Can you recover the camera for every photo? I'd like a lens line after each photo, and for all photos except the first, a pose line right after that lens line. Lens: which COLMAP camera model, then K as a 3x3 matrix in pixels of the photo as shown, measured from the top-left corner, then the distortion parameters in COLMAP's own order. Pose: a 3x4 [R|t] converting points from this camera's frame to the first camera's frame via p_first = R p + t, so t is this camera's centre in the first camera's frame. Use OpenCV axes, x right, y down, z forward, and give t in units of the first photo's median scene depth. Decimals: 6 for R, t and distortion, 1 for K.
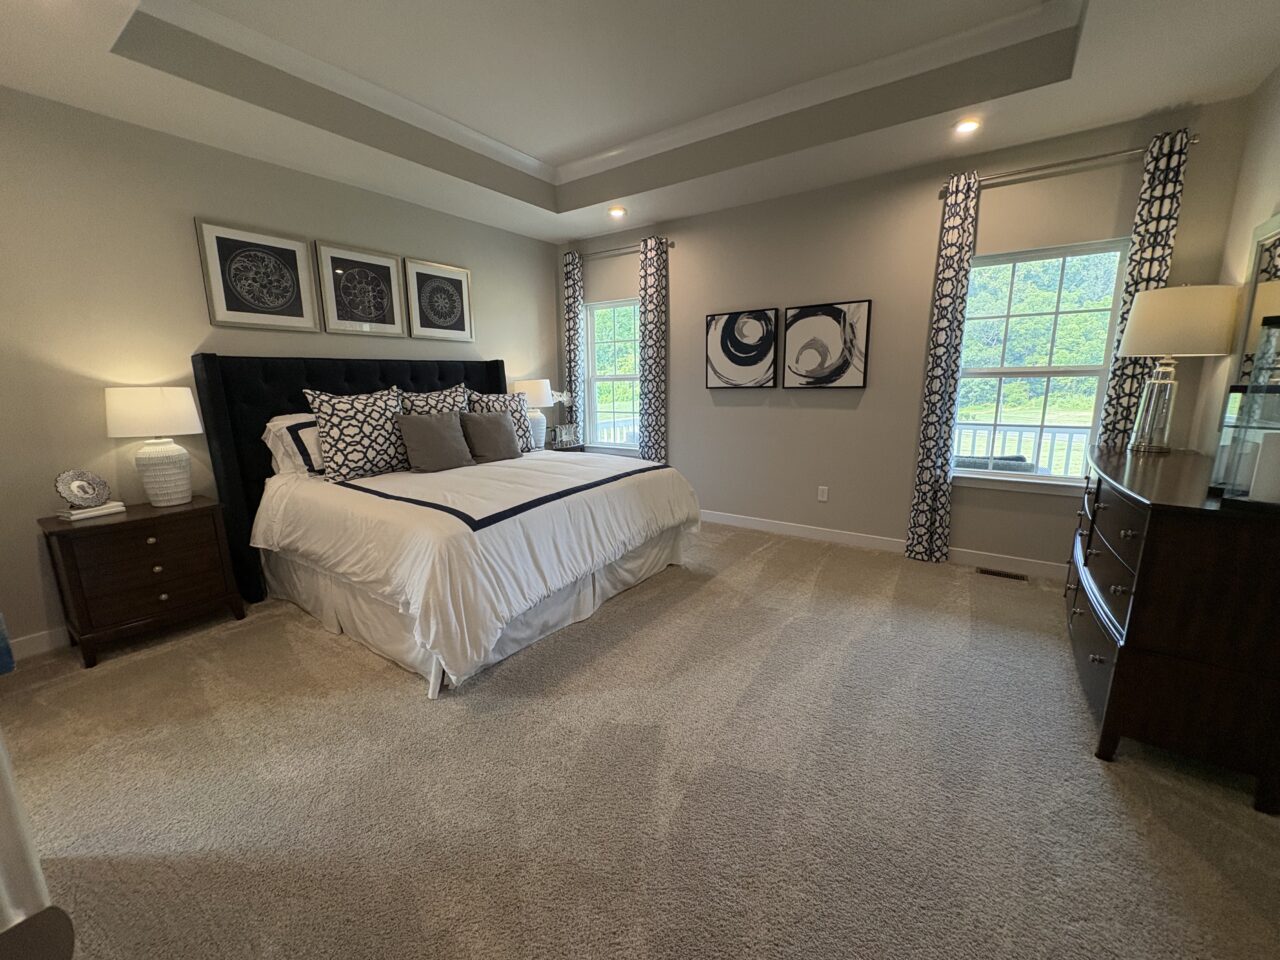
lens RADIAL K [[511.1, 0, 636.7], [0, 511.1, 484.8], [0, 0, 1]] dist [-0.001873, 0.000419]
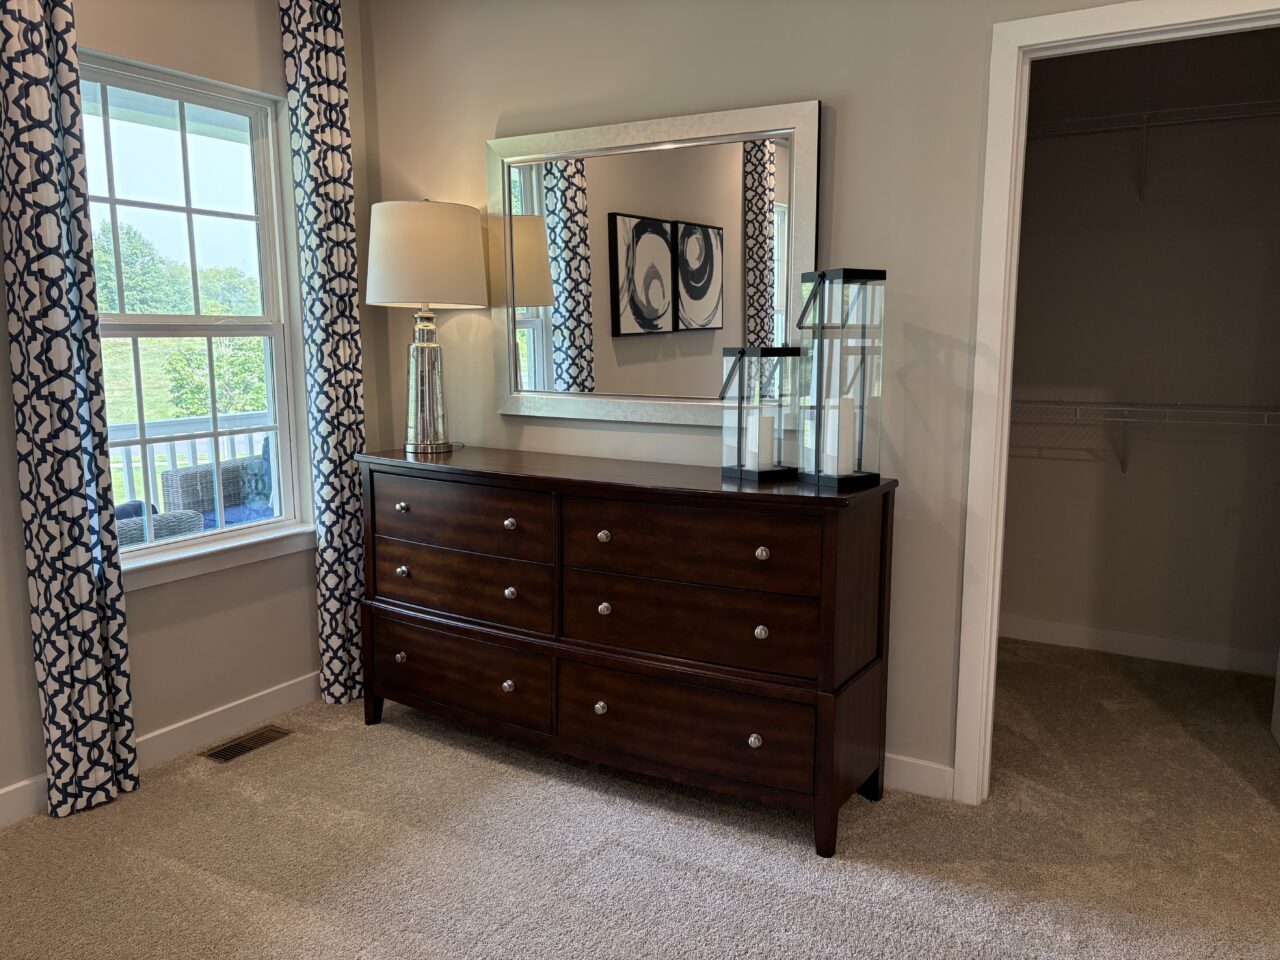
lens RADIAL K [[979.6, 0, 640.1], [0, 979.6, 480.8], [0, 0, 1]] dist [0.044050, -0.037491]
pose [[-0.085698, -0.133783, 0.987298, -0.196243], [0.202638, 0.967891, 0.148743, -0.125214], [-0.975497, 0.212812, -0.055836, 0.636130]]
